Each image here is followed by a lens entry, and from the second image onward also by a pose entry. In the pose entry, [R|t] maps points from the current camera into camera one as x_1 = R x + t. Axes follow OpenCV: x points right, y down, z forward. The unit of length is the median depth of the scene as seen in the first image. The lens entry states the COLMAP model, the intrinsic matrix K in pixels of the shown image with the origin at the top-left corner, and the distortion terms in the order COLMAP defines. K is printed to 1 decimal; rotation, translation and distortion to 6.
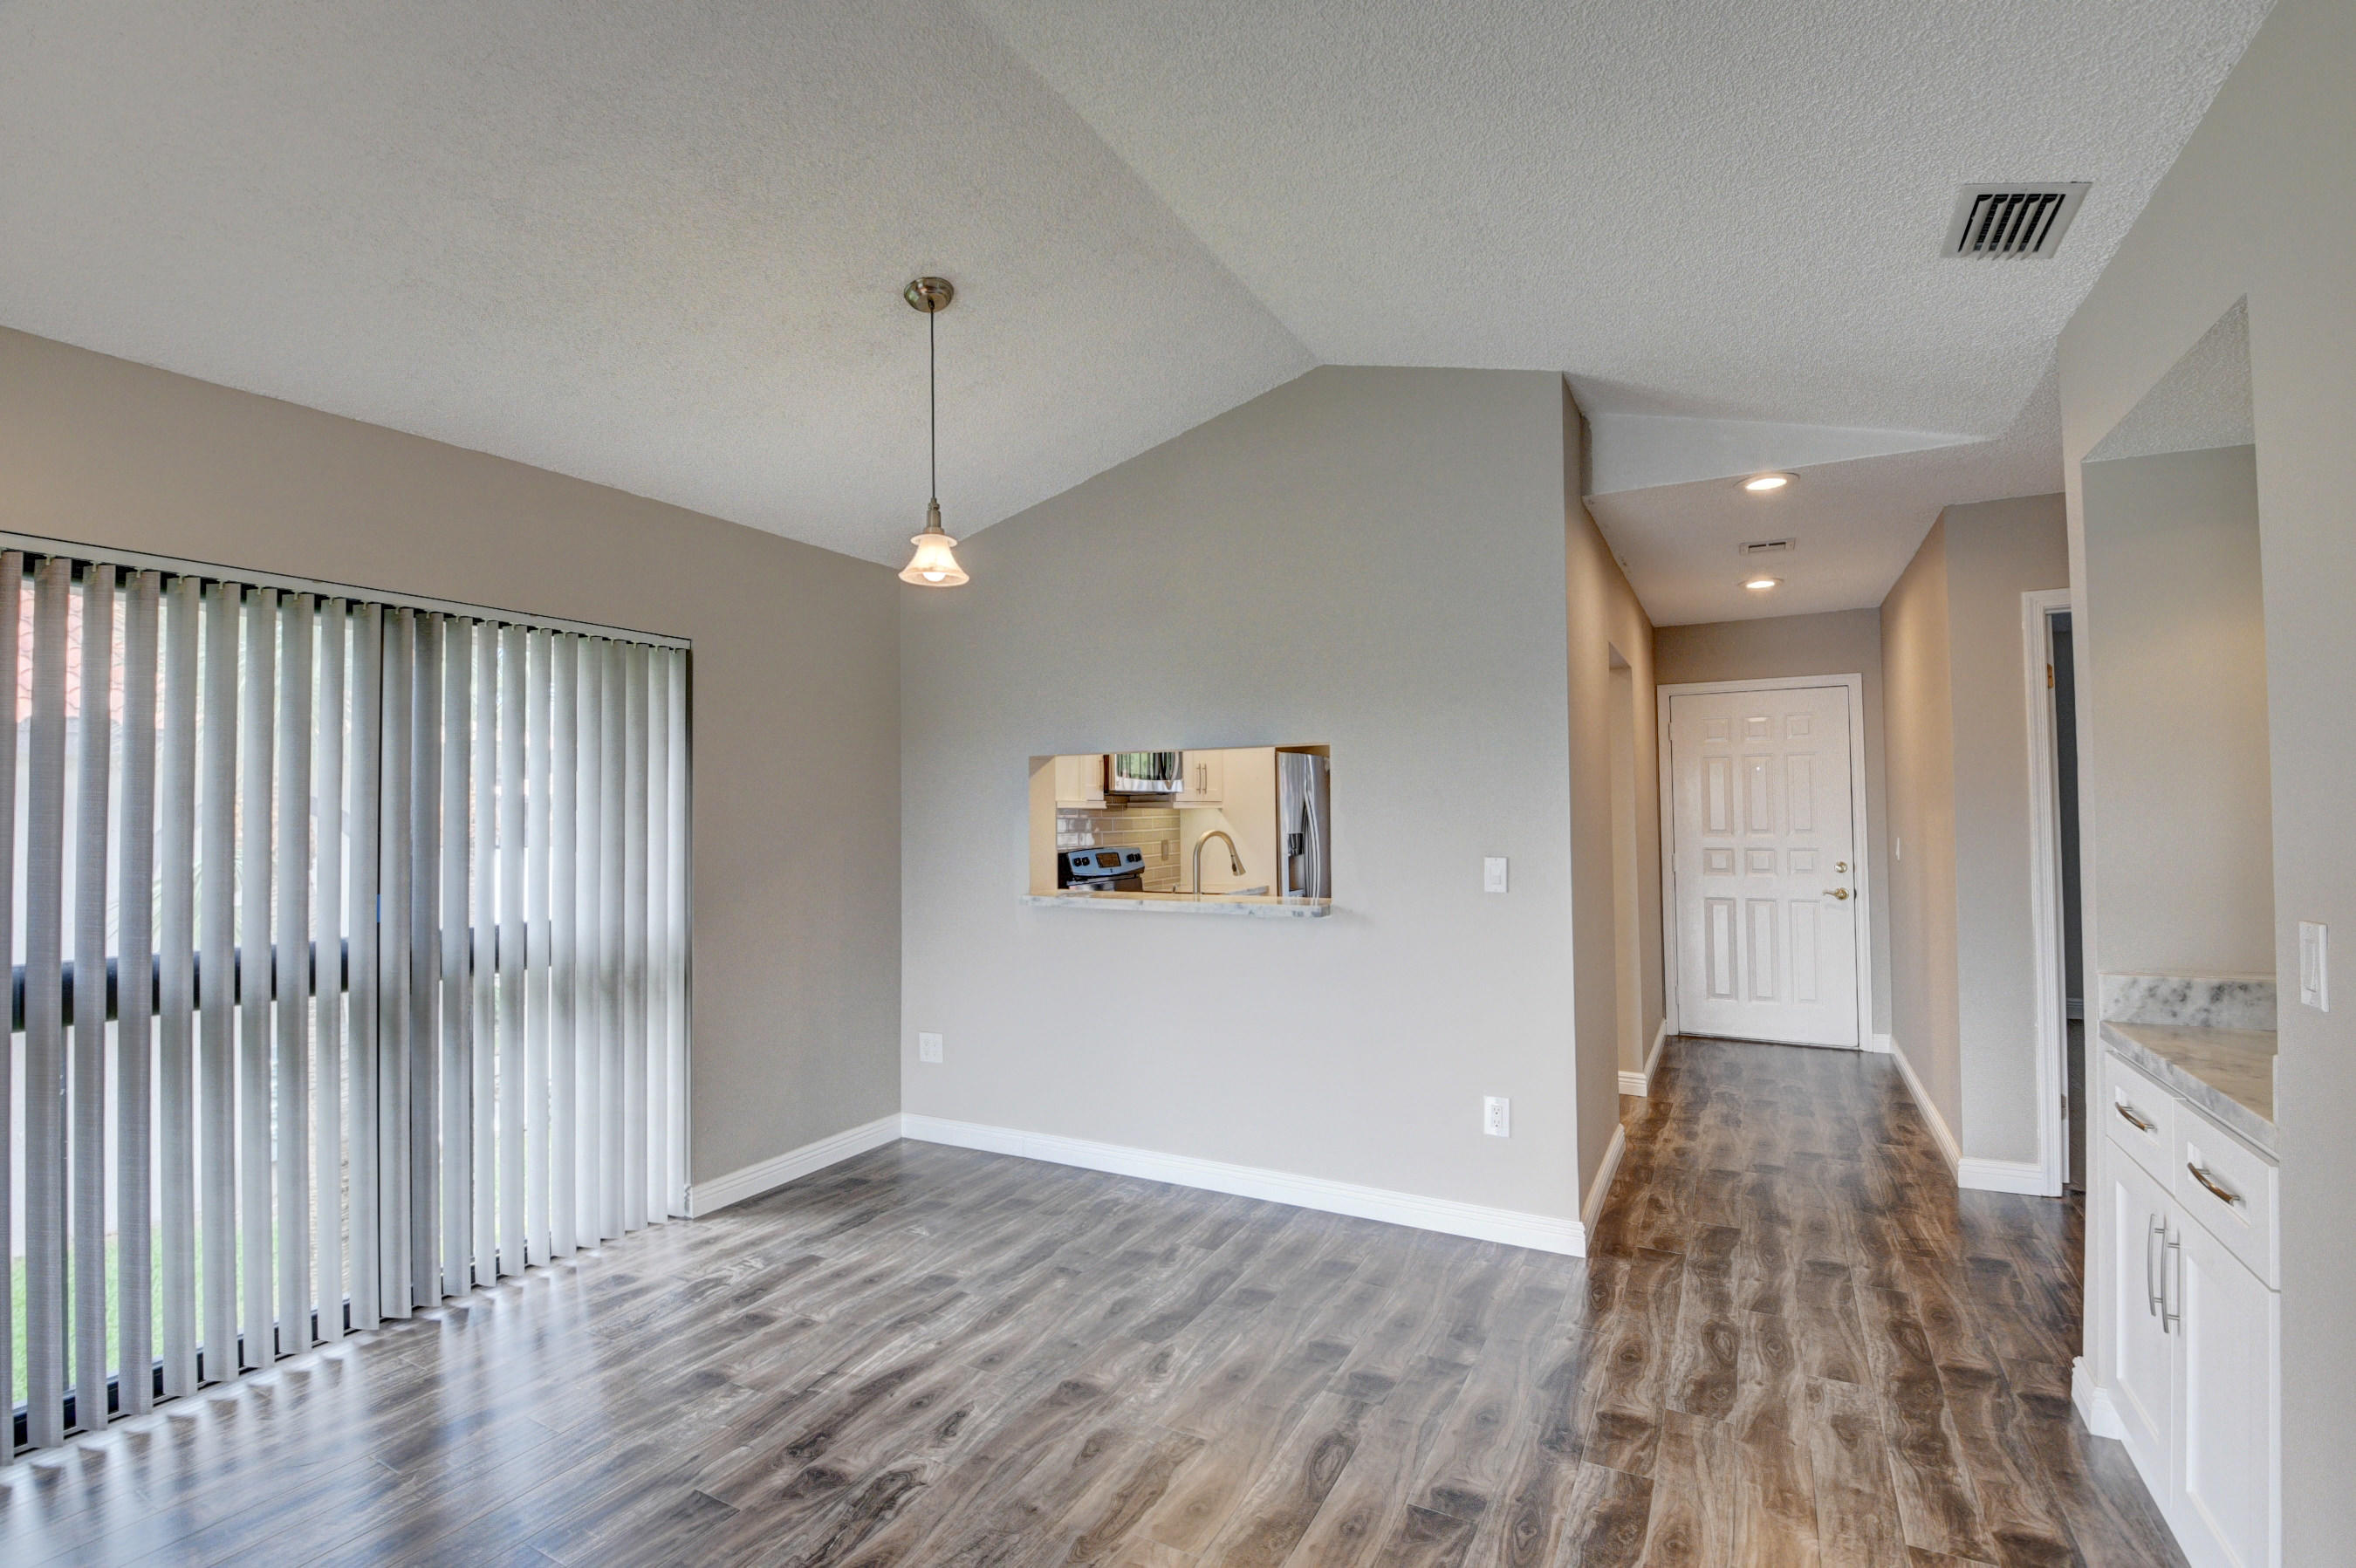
lens RADIAL K [[1040.9, 0, 1184.1], [0, 1040.9, 774.5], [0, 0, 1]] dist [-0.005441, -0.012954]
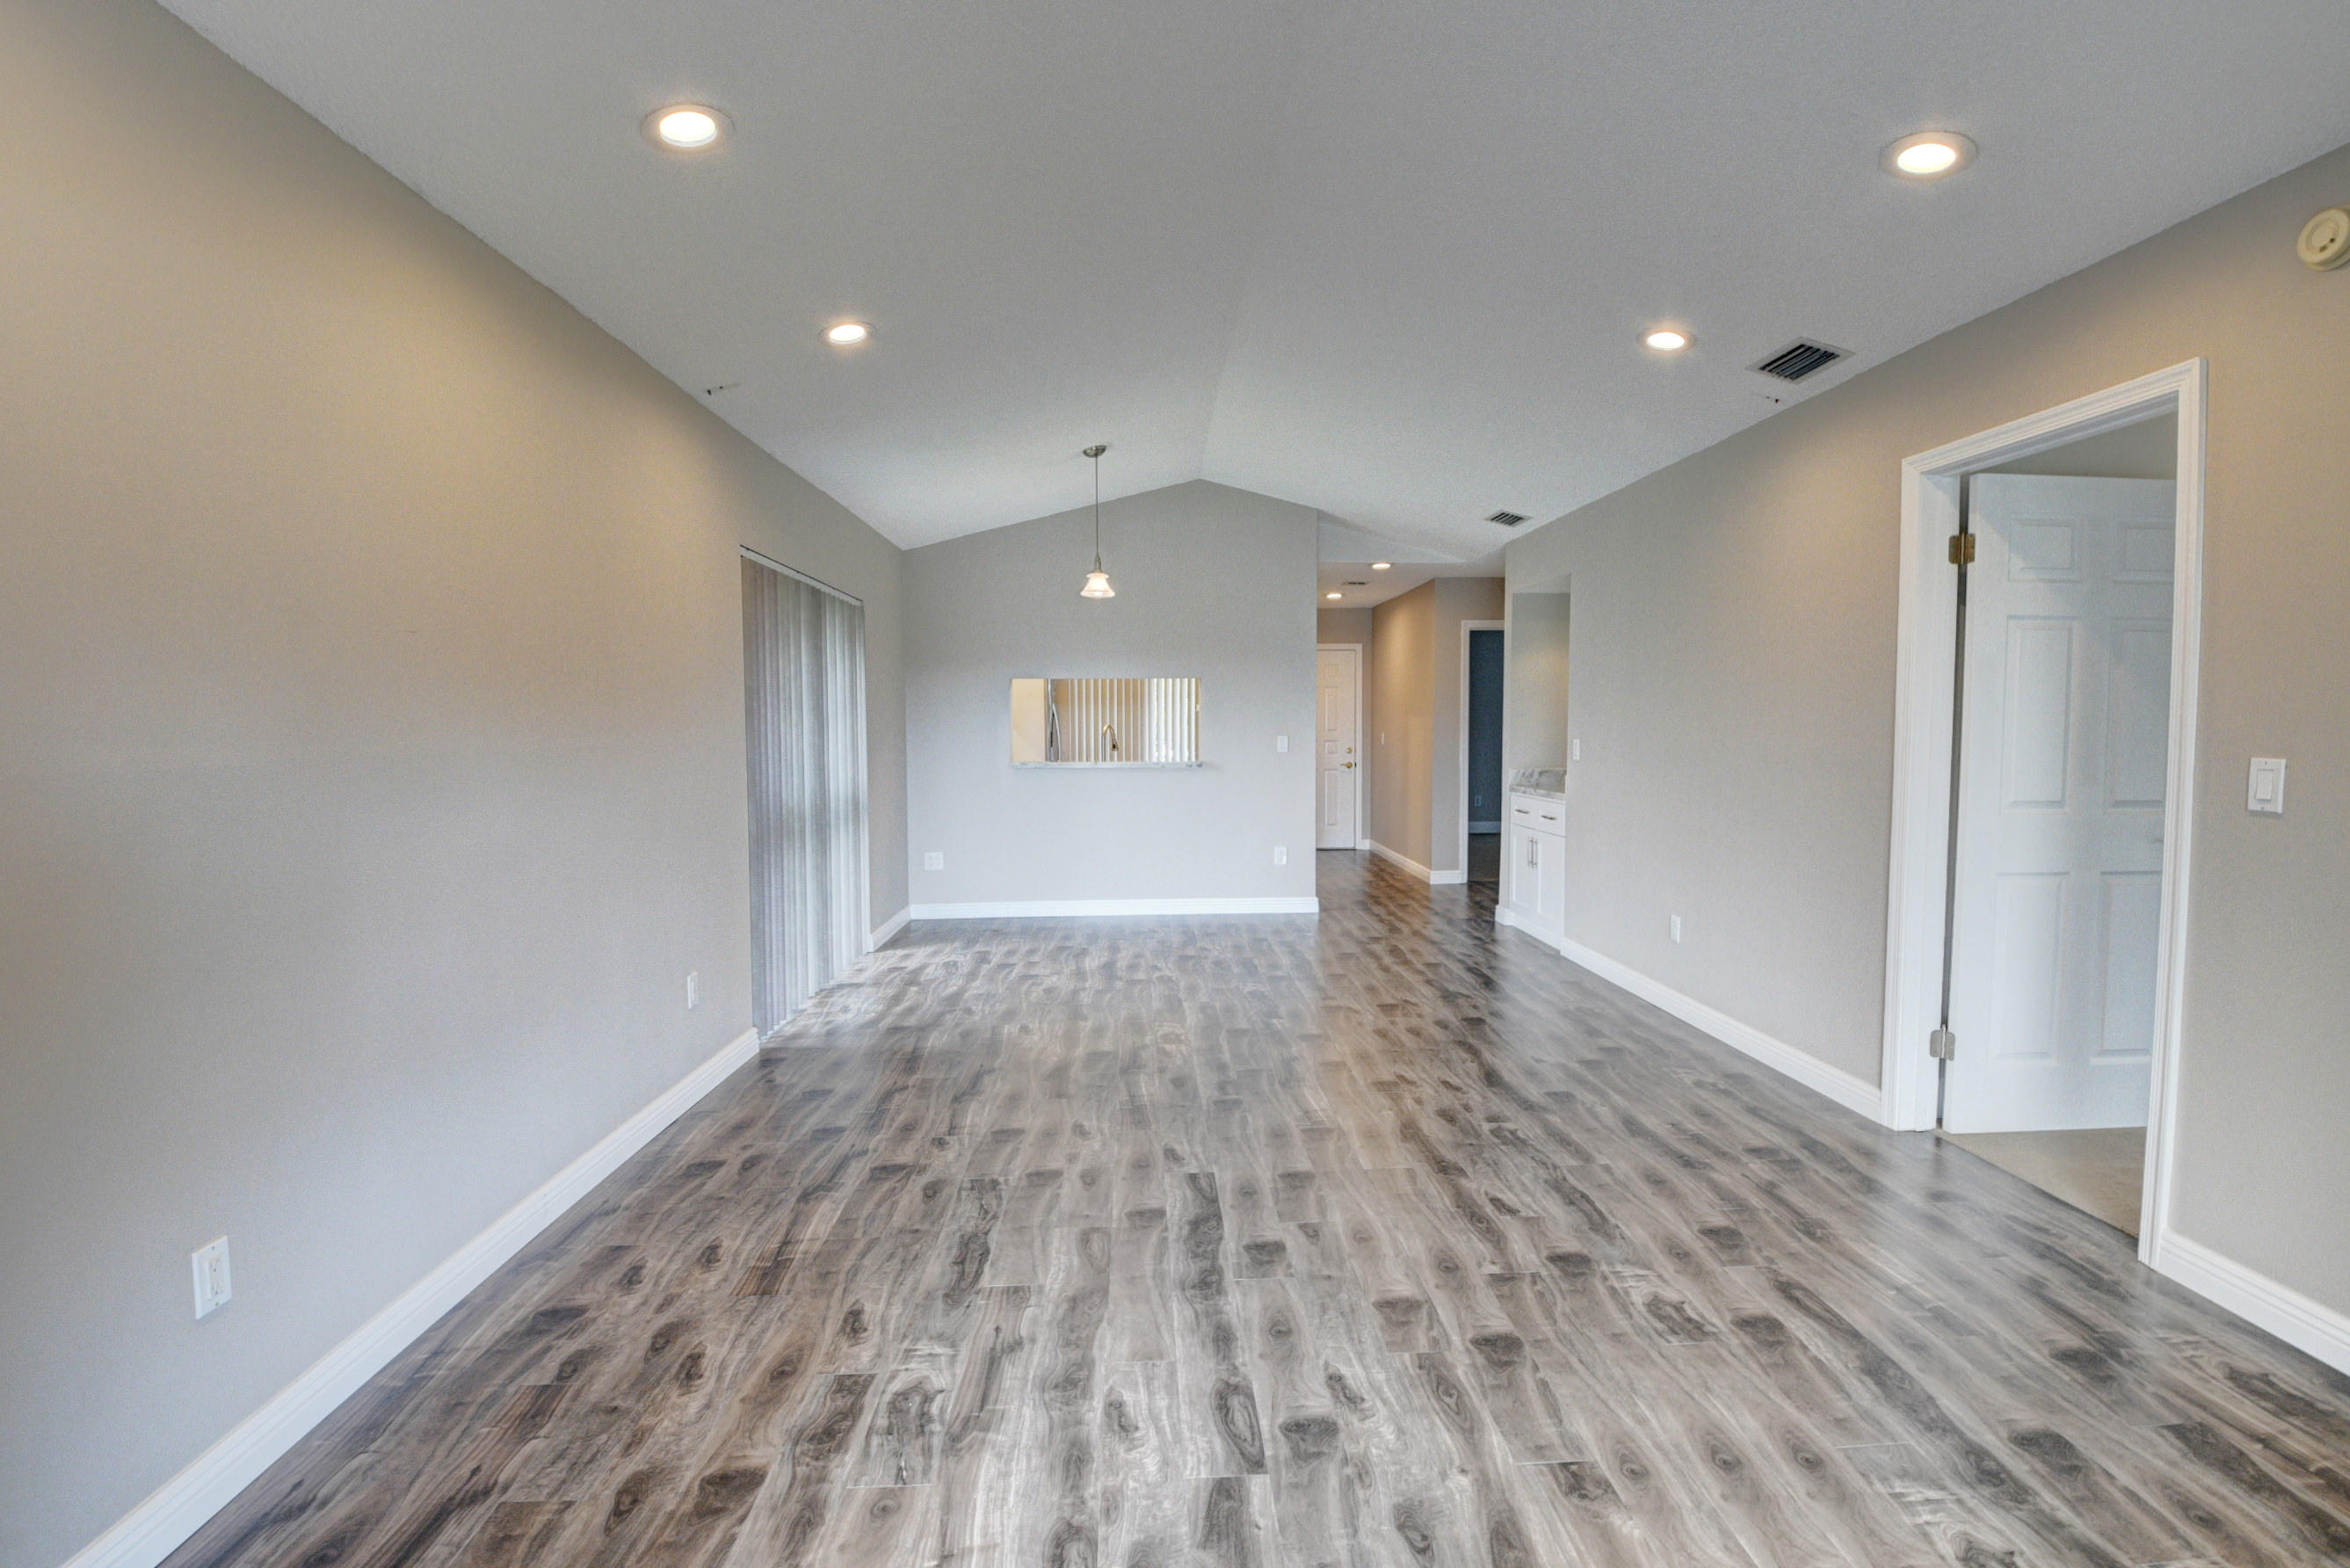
lens RADIAL K [[1038.3, 0, 1176.8], [0, 1038.3, 776.6], [0, 0, 1]] dist [-0.005441, -0.012954]
pose [[0.859562, -0.017296, 0.510738, -0.785640], [-0.023935, 0.996968, 0.074044, 0.008870], [-0.510470, -0.075870, 0.856542, -0.578235]]
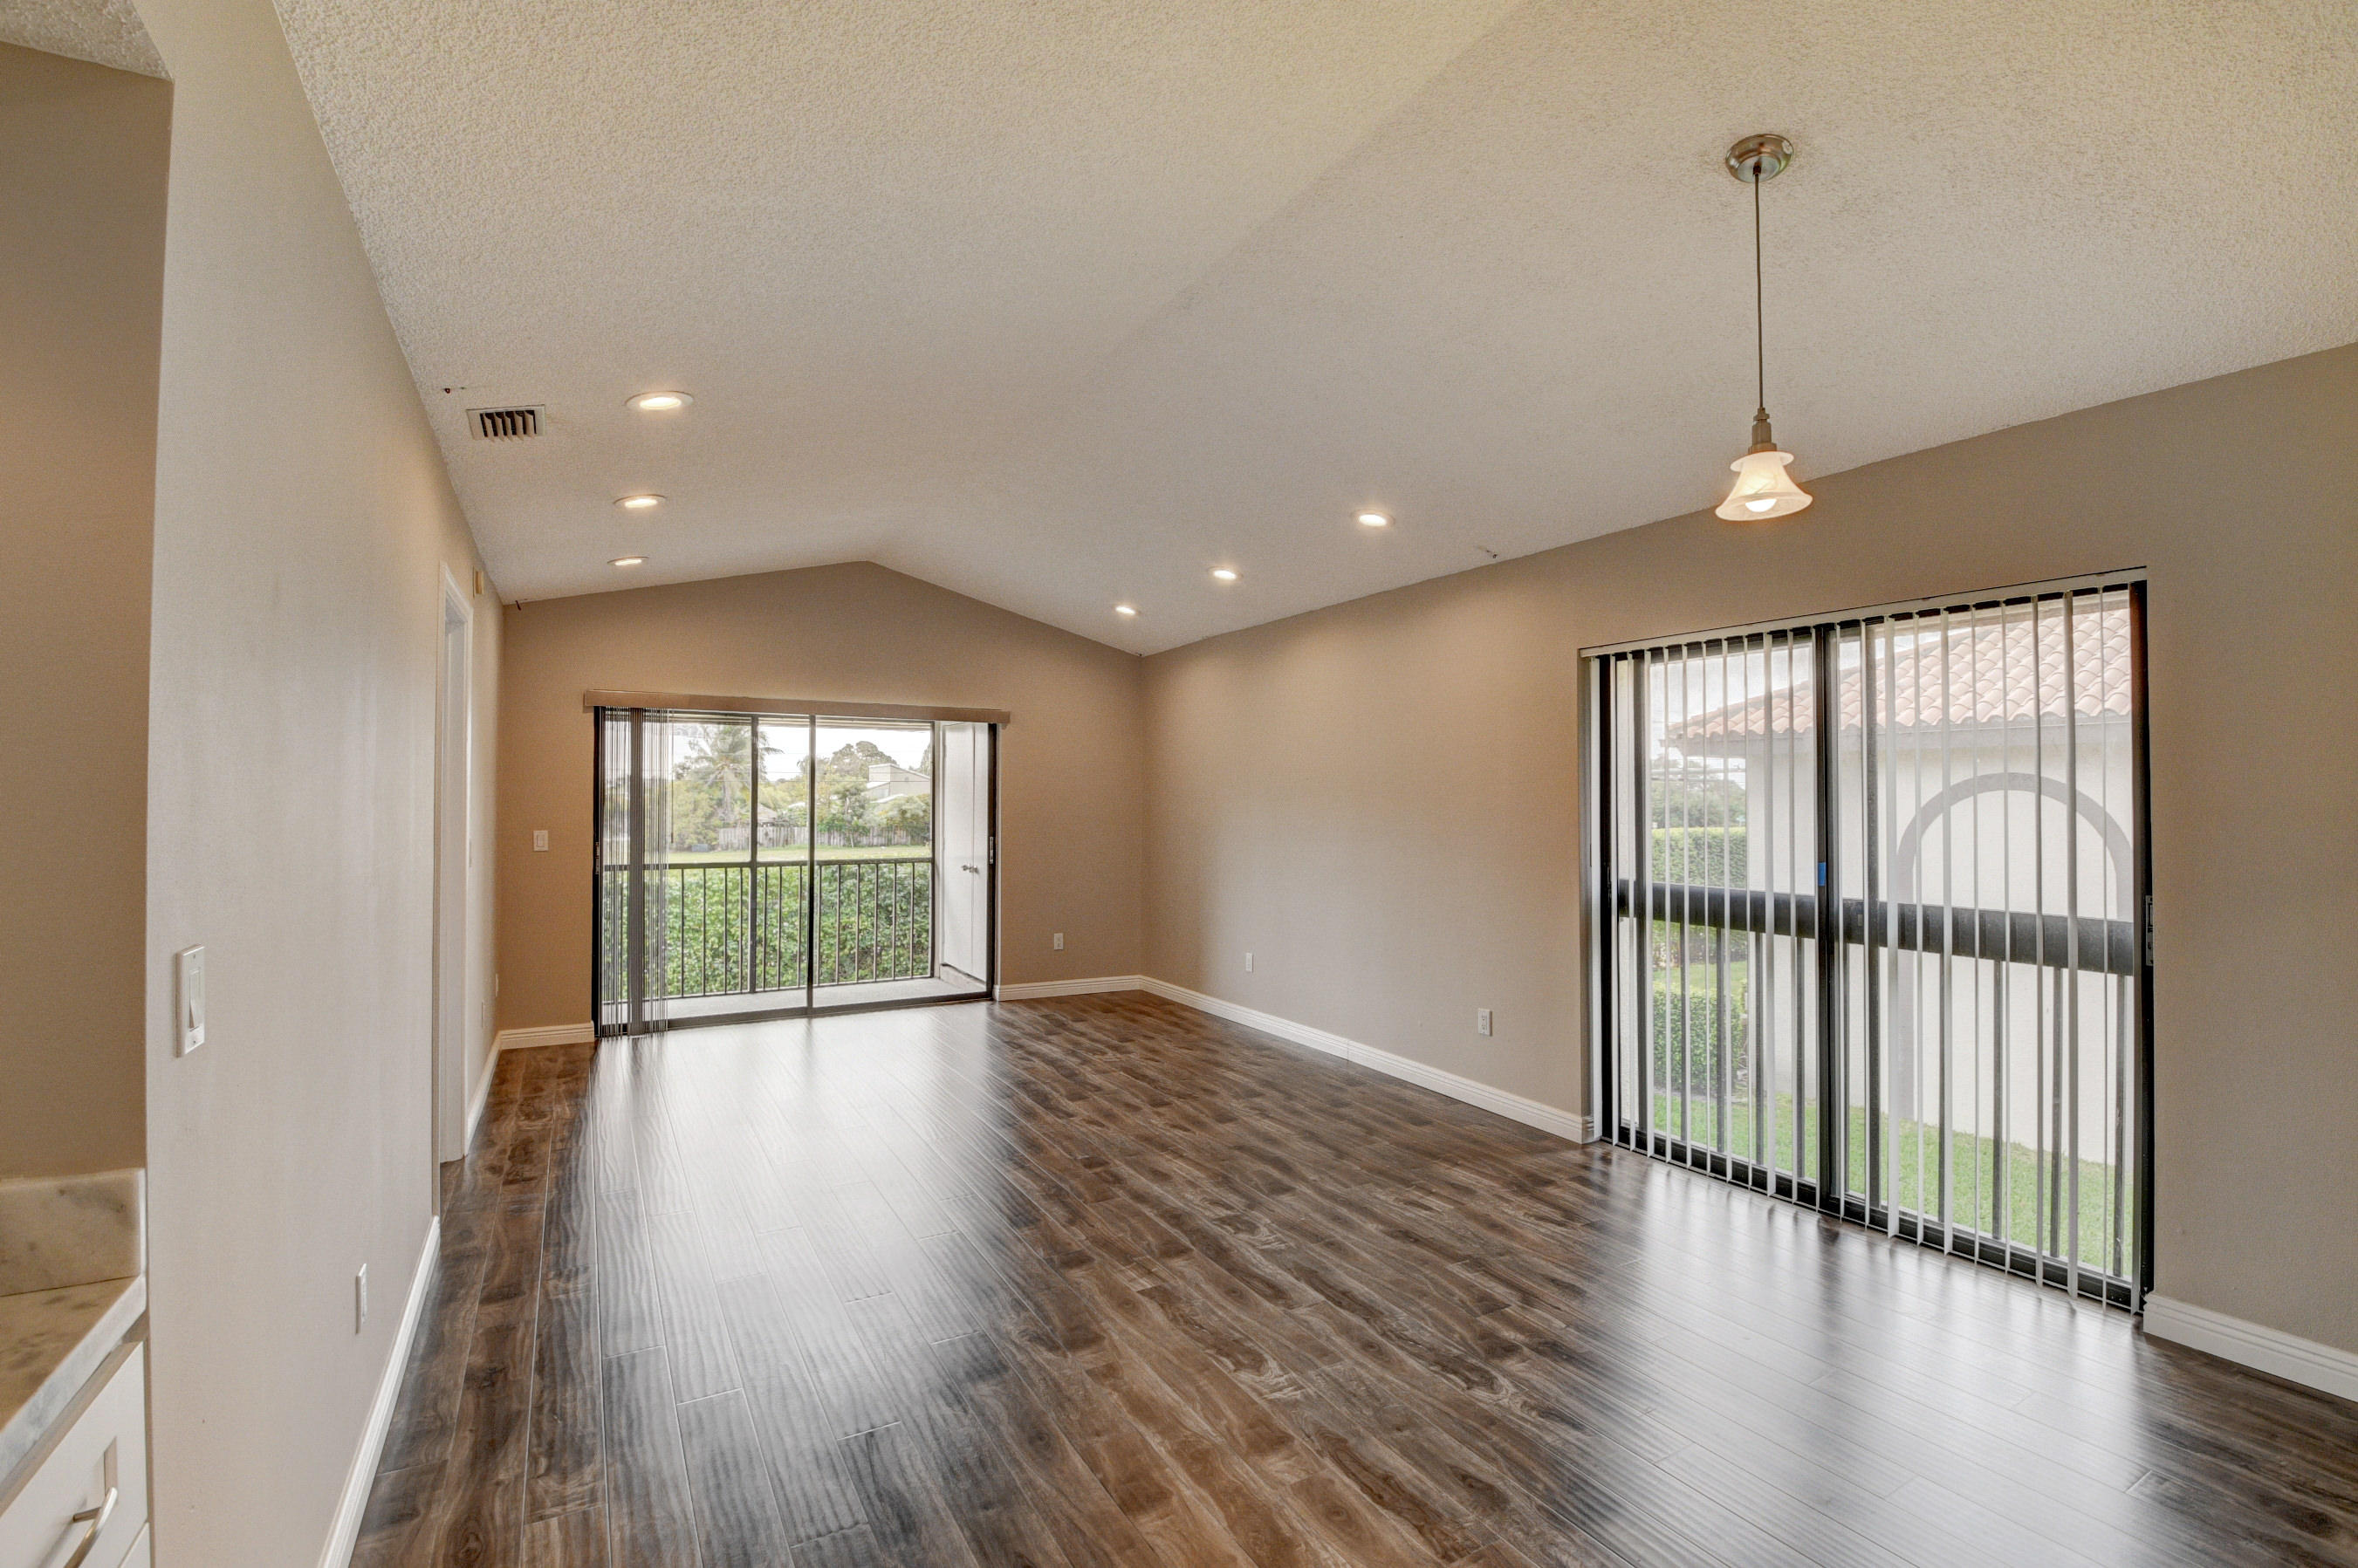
lens RADIAL K [[1041.7, 0, 1191.1], [0, 1041.7, 801.1], [0, 0, 1]] dist [-0.005441, -0.012954]
pose [[-0.519466, 0.010323, -0.854429, 0.451793], [0.033738, 0.999395, -0.008437, 0.019984], [0.853825, -0.033209, -0.519500, 0.697534]]
